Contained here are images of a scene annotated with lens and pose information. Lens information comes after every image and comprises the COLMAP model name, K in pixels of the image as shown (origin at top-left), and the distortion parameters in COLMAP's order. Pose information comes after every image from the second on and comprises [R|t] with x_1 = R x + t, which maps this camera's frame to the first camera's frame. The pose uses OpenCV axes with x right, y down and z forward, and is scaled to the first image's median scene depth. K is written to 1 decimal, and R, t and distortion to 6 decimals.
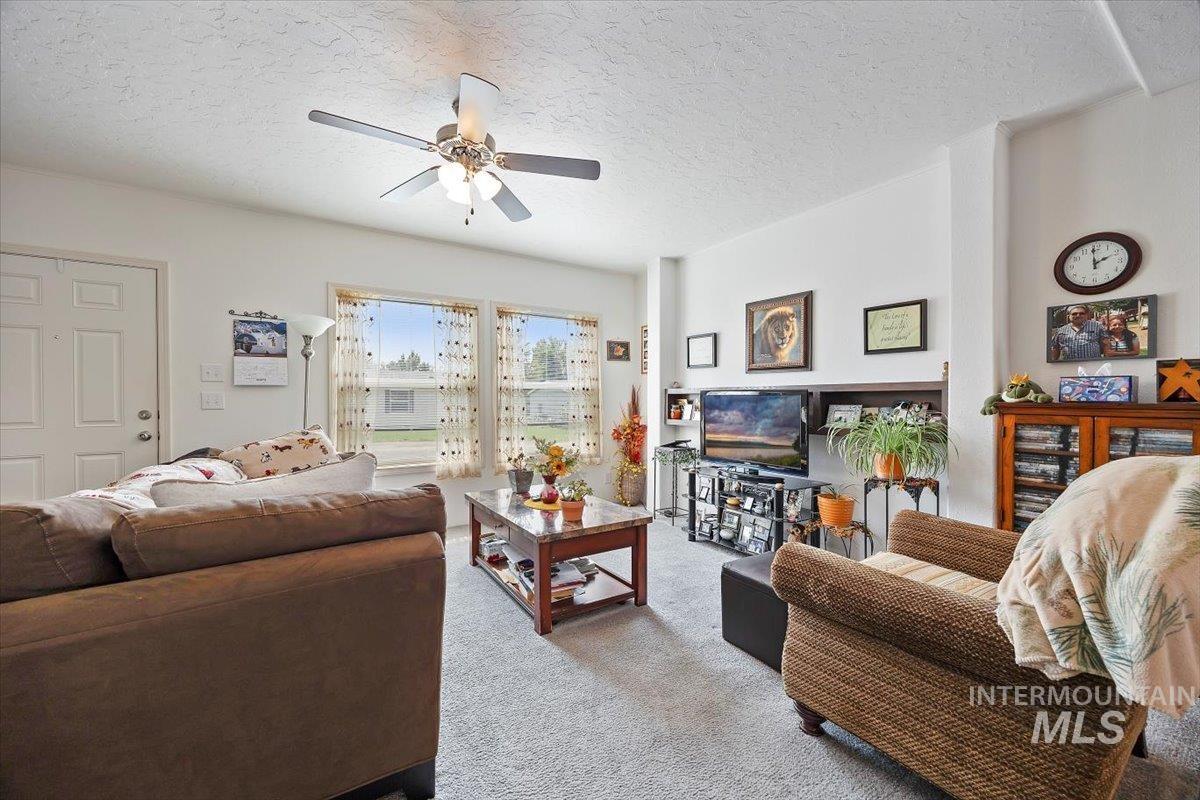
lens RADIAL K [[486.1, 0, 619.3], [0, 486.1, 405.6], [0, 0, 1]] dist [-0.002254, -0.000466]
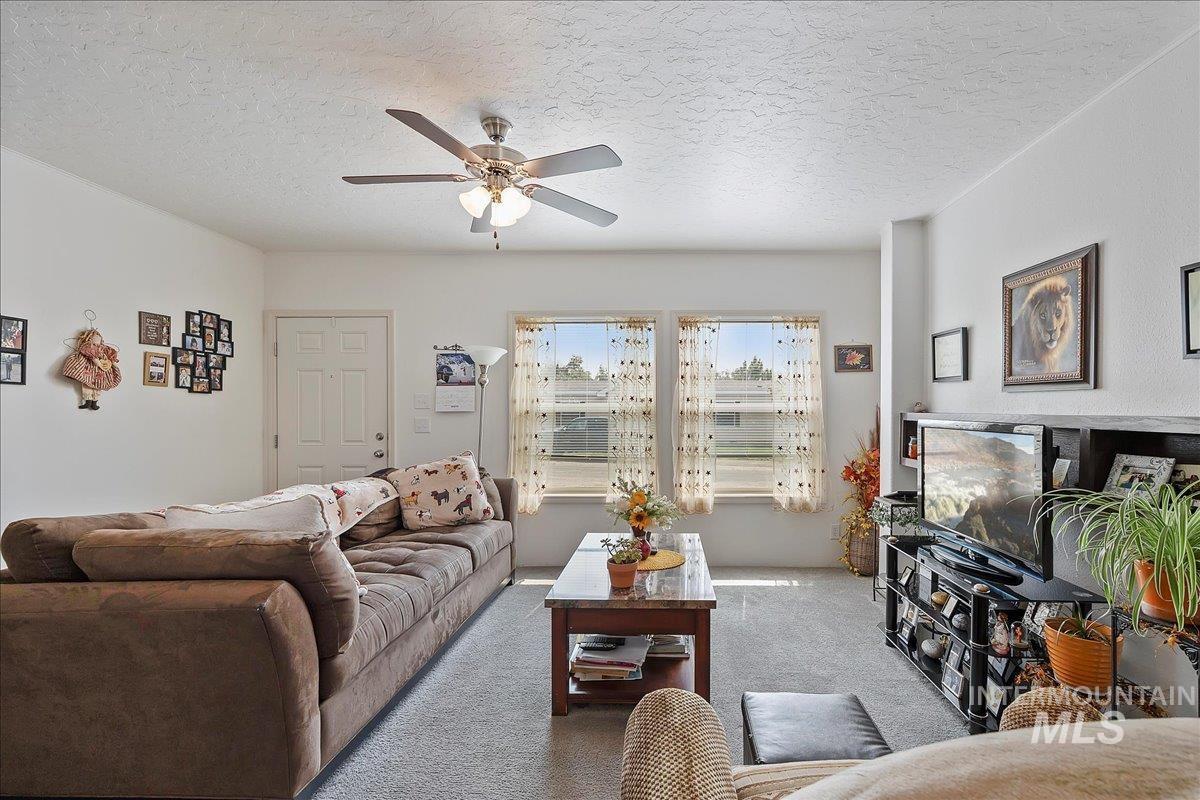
lens RADIAL K [[581.0, 0, 644.0], [0, 581.0, 414.4], [0, 0, 1]] dist [0.005398, -0.001560]
pose [[0.815587, 0.007549, -0.578586, 0.341717], [-0.010258, 0.999946, -0.001414, -0.034569], [0.578544, 0.007088, 0.815620, 0.157530]]
